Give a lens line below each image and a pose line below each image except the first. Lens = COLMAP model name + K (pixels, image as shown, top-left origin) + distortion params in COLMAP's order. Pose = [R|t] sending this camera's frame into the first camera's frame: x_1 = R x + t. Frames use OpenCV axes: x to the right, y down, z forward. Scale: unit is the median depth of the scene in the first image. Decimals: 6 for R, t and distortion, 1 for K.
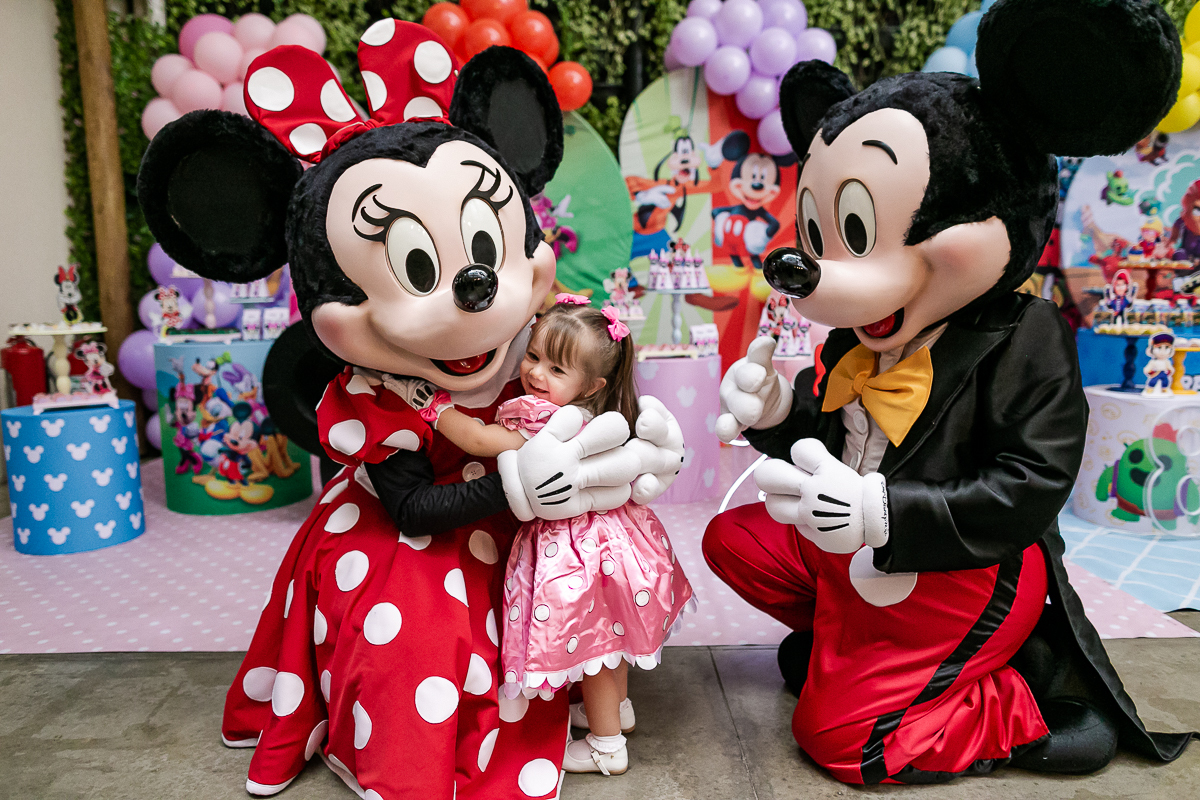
lens RADIAL K [[836.2, 0, 586.5], [0, 836.2, 398.9], [0, 0, 1]] dist [-0.062235, 0.054010]
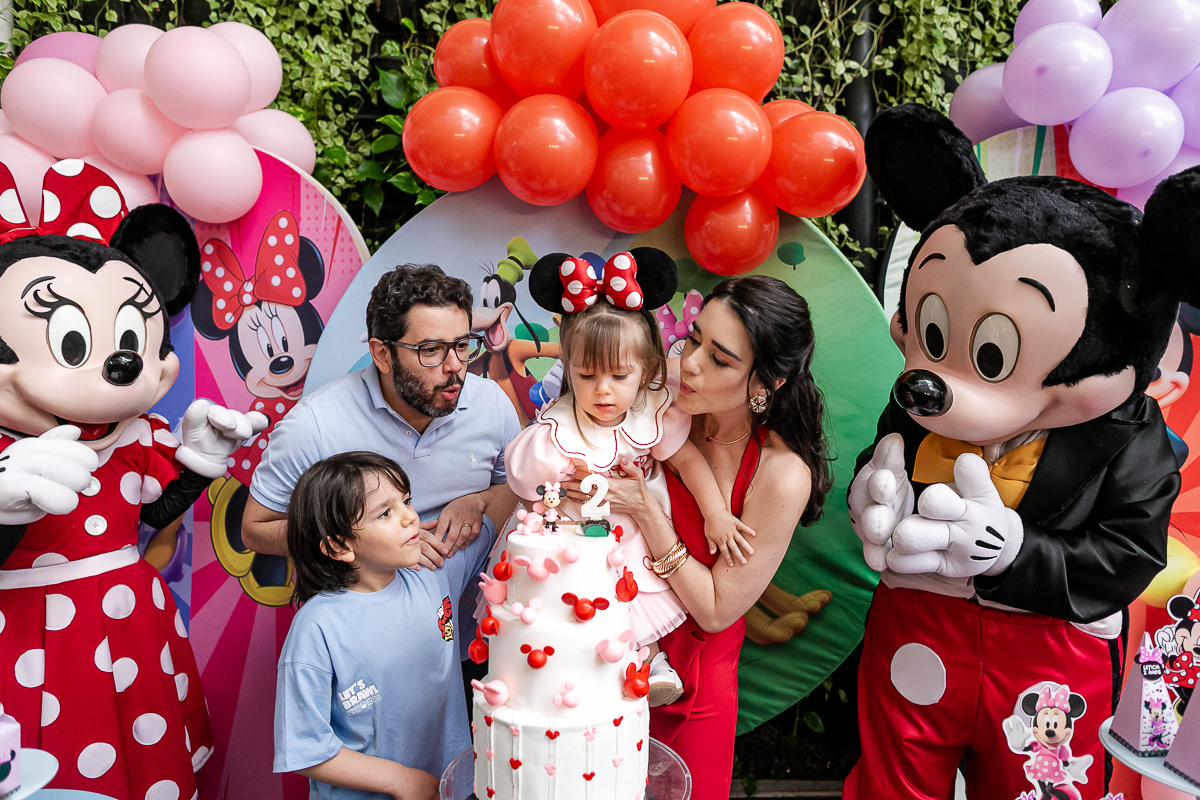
lens RADIAL K [[875.9, 0, 585.7], [0, 875.9, 401.0], [0, 0, 1]] dist [-0.057554, 0.054096]
pose [[0.999563, 0.015517, -0.025156, -0.119473], [-0.017400, 0.996923, -0.076437, -0.197106], [0.023892, 0.076841, 0.996757, 0.503964]]
